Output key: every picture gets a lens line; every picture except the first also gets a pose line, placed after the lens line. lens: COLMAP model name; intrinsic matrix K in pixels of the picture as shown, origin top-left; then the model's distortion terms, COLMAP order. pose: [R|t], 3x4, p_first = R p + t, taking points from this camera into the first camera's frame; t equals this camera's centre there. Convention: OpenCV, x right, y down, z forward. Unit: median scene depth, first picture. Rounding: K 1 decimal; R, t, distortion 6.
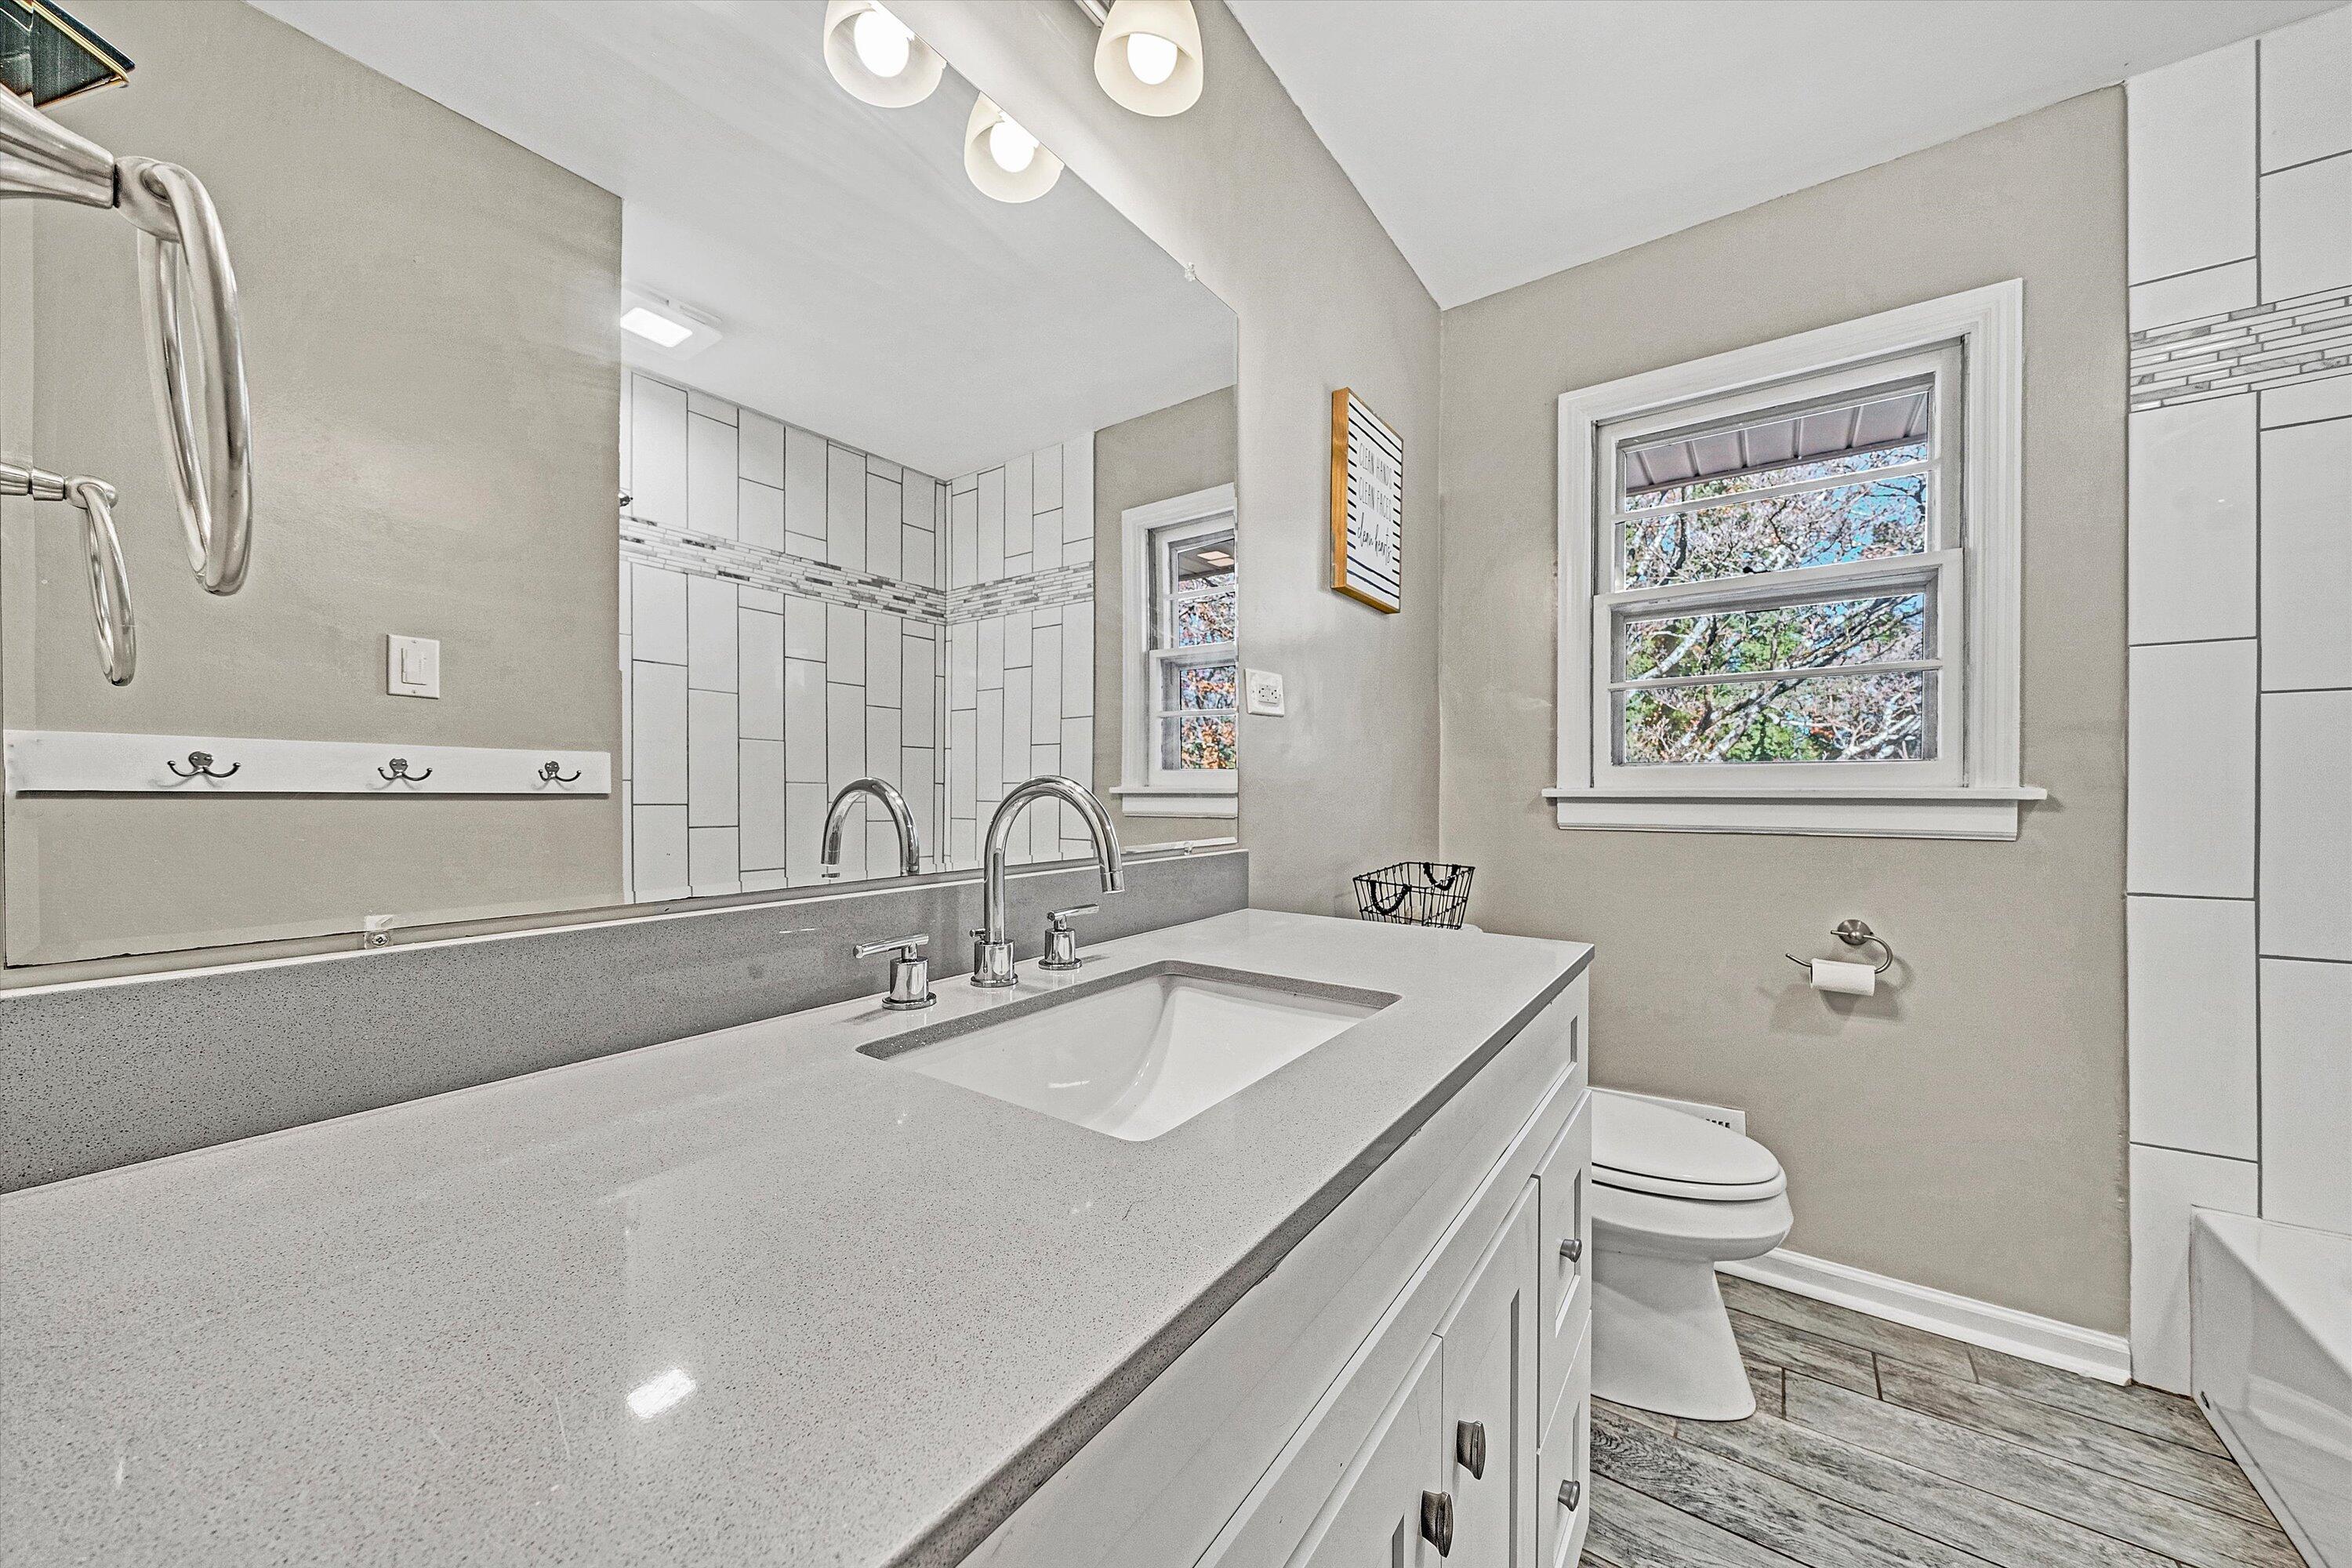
lens RADIAL K [[826.3, 0, 1166.6], [0, 826.3, 792.6], [0, 0, 1]] dist [-0.005042, -0.000327]
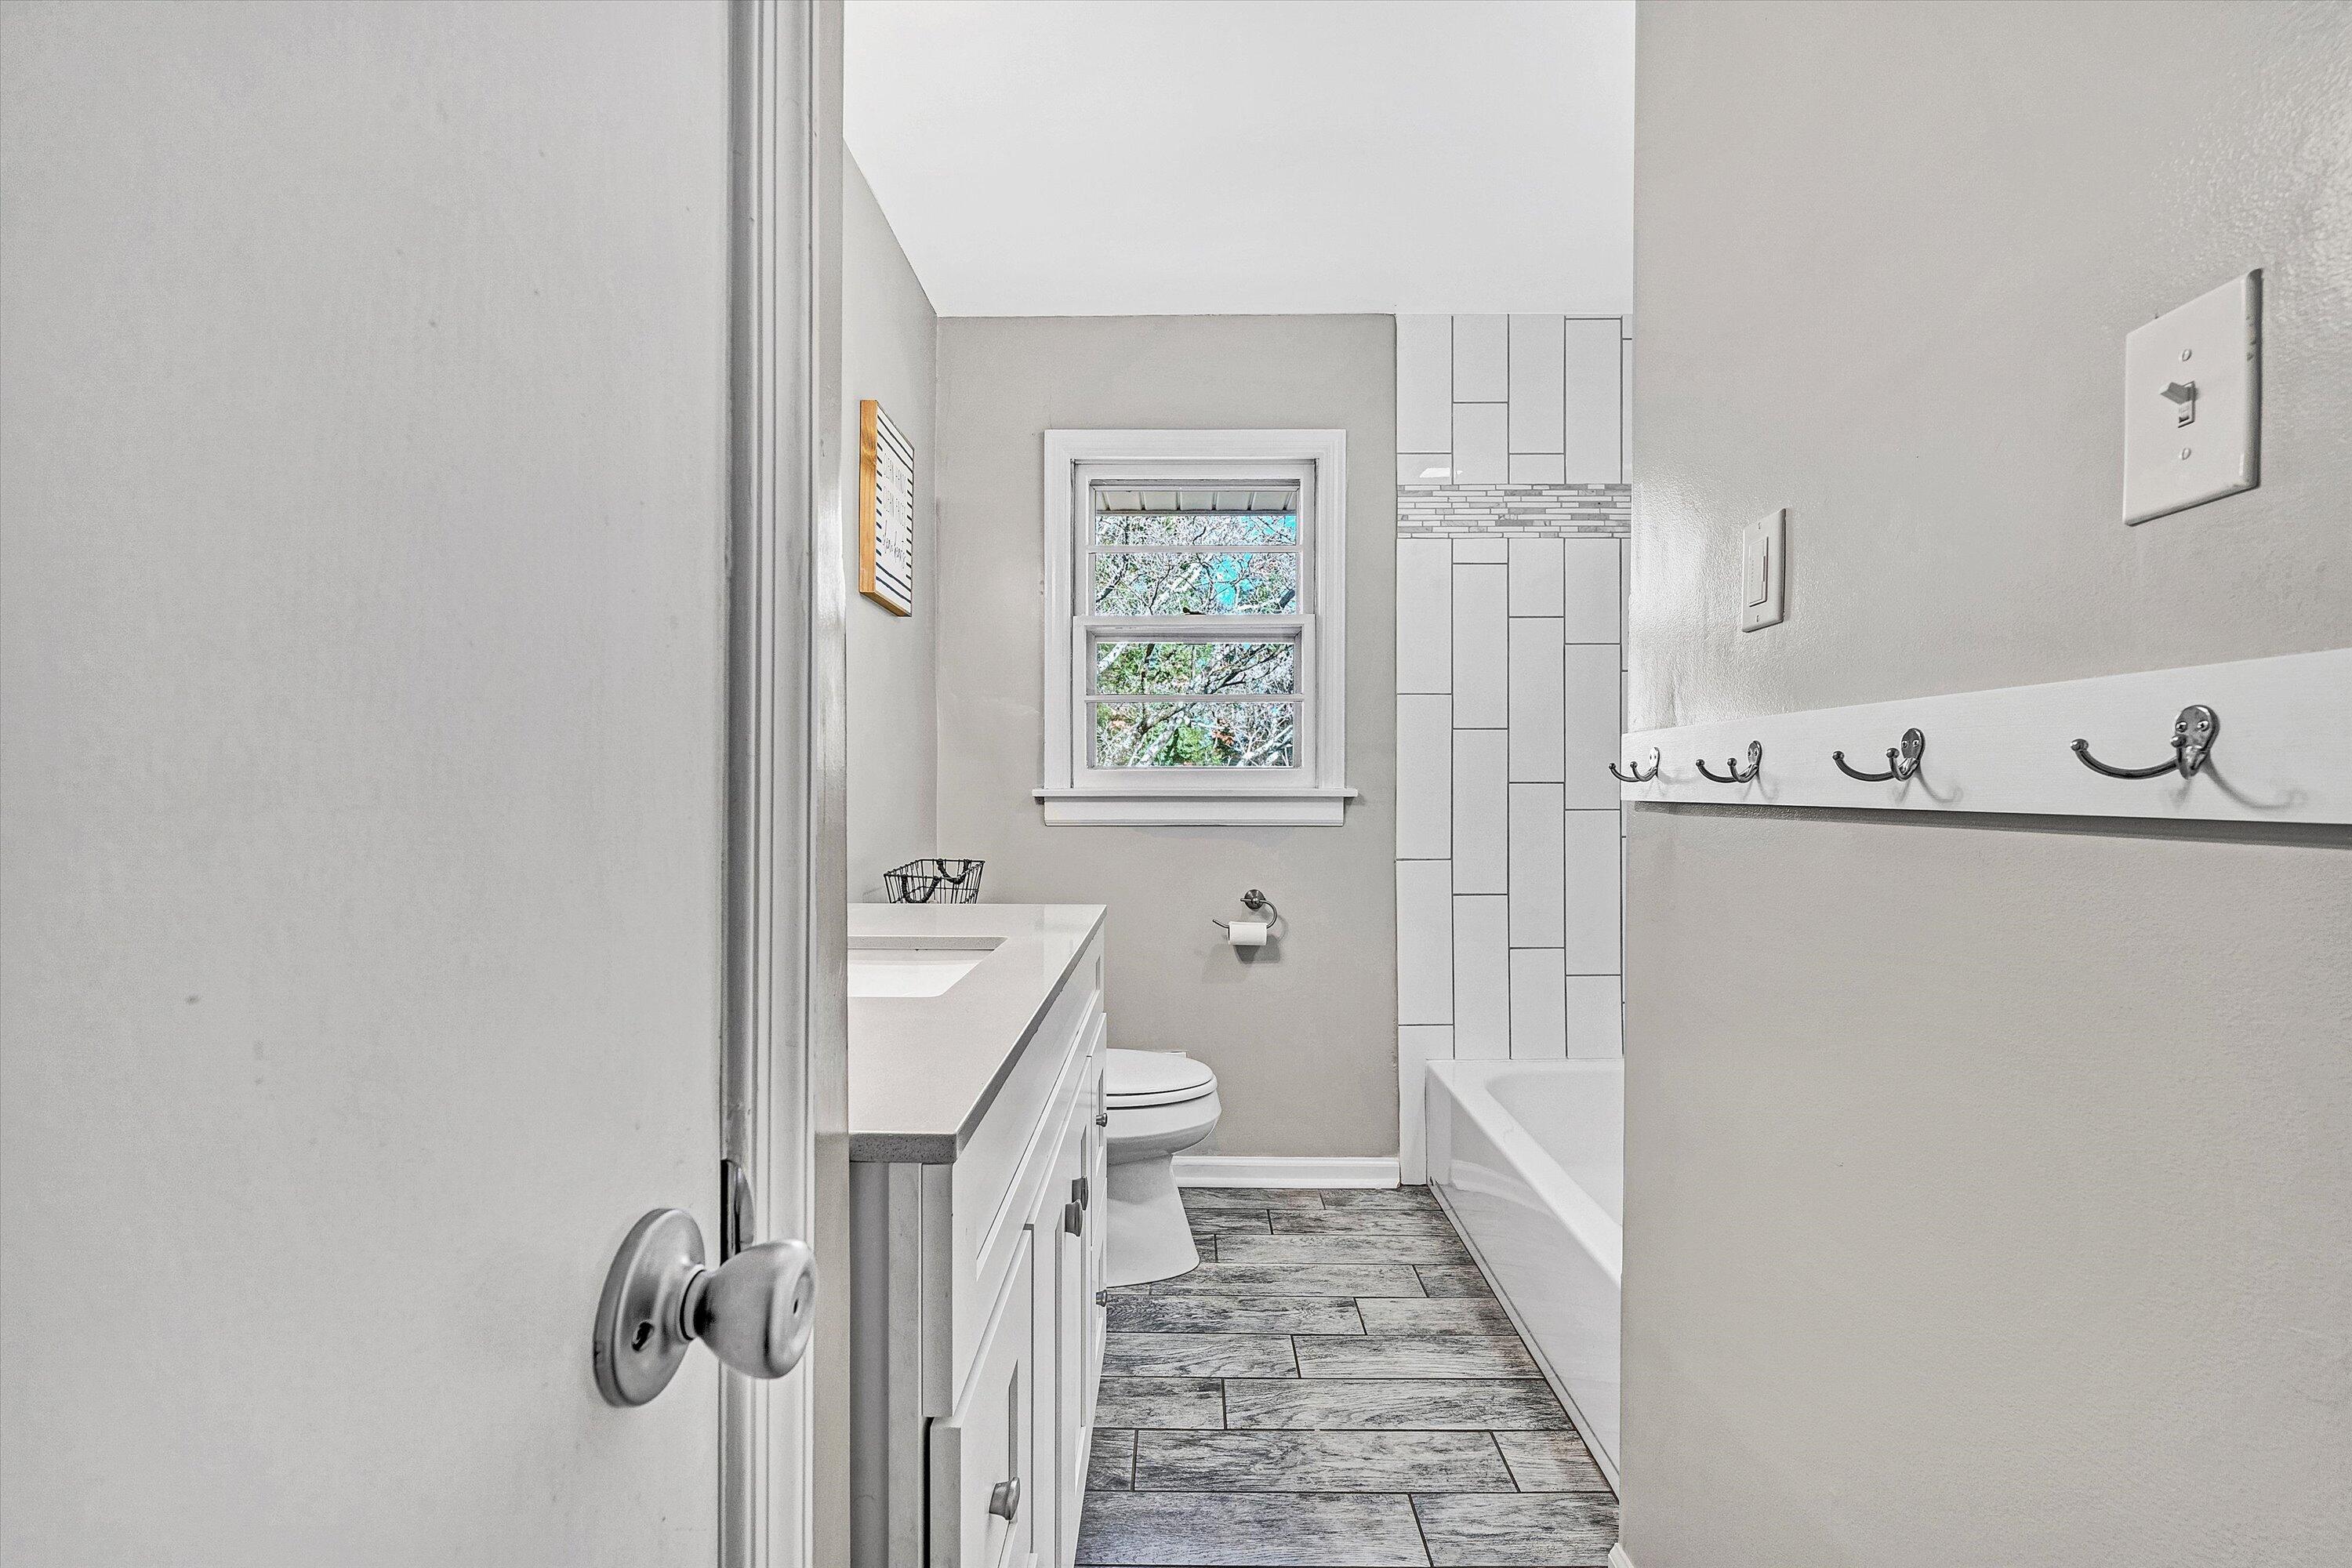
lens RADIAL K [[1072.6, 0, 1175.5], [0, 1072.6, 788.8], [0, 0, 1]] dist [-0.000495, 0.000009]
pose [[0.809419, 0.001919, 0.587228, -0.274648], [0.002274, 0.999977, -0.006403, 0.005515], [-0.587227, 0.006518, 0.809396, -0.315126]]
